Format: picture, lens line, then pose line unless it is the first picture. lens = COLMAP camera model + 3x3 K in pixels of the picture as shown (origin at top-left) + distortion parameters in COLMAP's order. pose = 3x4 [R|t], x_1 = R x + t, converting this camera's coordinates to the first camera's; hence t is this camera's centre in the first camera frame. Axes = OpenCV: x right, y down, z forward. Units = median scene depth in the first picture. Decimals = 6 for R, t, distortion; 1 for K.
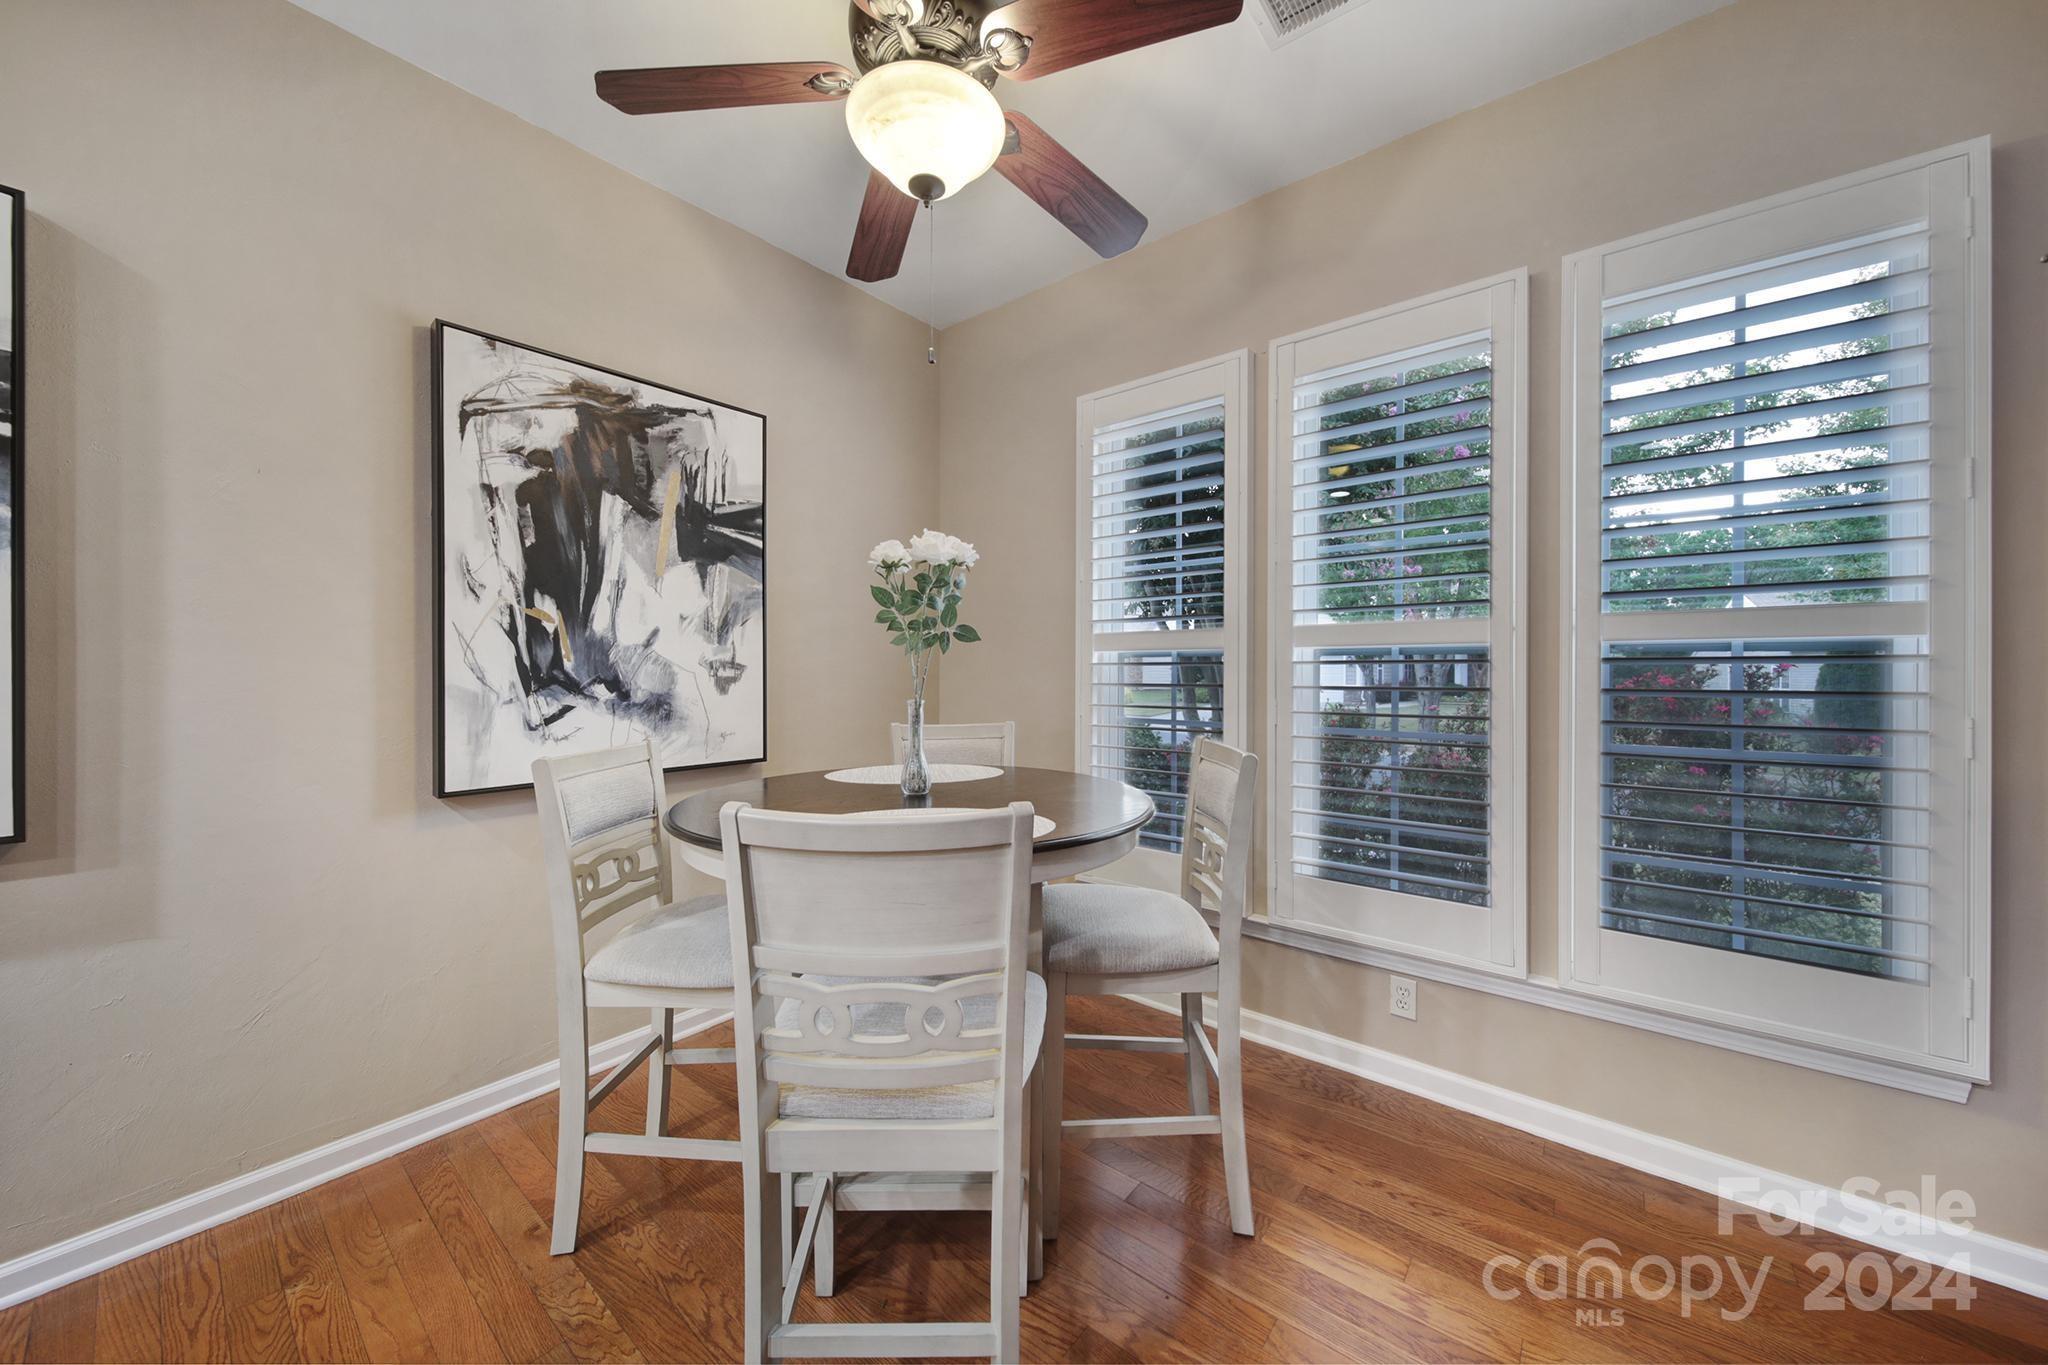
lens RADIAL K [[769.1, 0, 1029.5], [0, 769.1, 677.3], [0, 0, 1]] dist [0.035142, -0.000169]
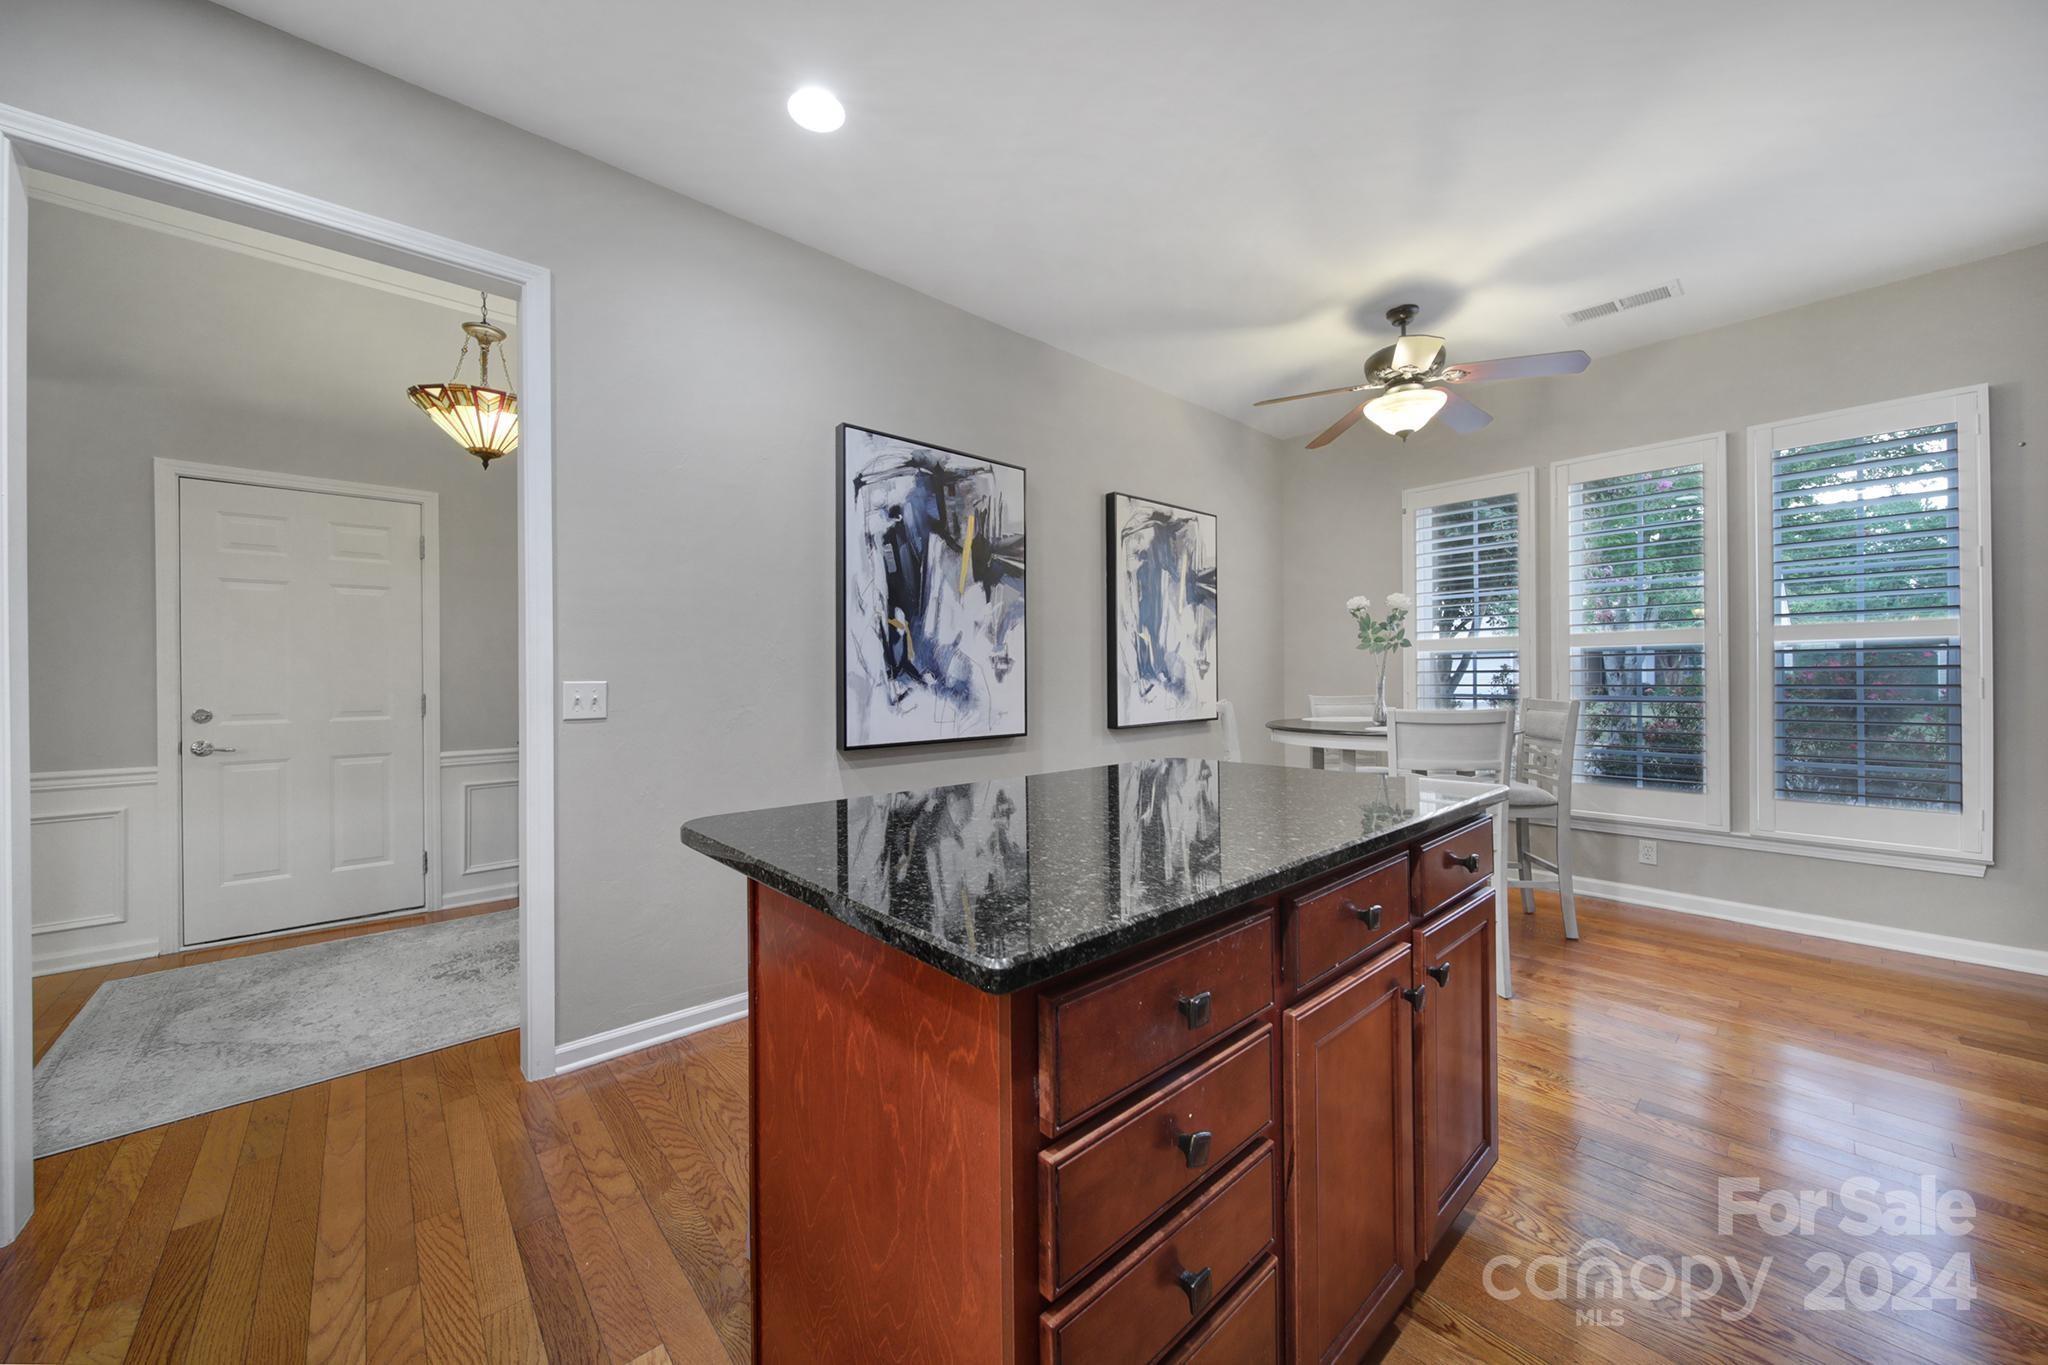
lens RADIAL K [[731.2, 0, 1017.0], [0, 731.2, 666.5], [0, 0, 1]] dist [-0.001204, -0.000194]
pose [[0.989734, 0.004802, -0.142839, -0.236887], [-0.005386, 0.999979, -0.003699, 0.000694], [0.142818, 0.004431, 0.989739, -0.285475]]
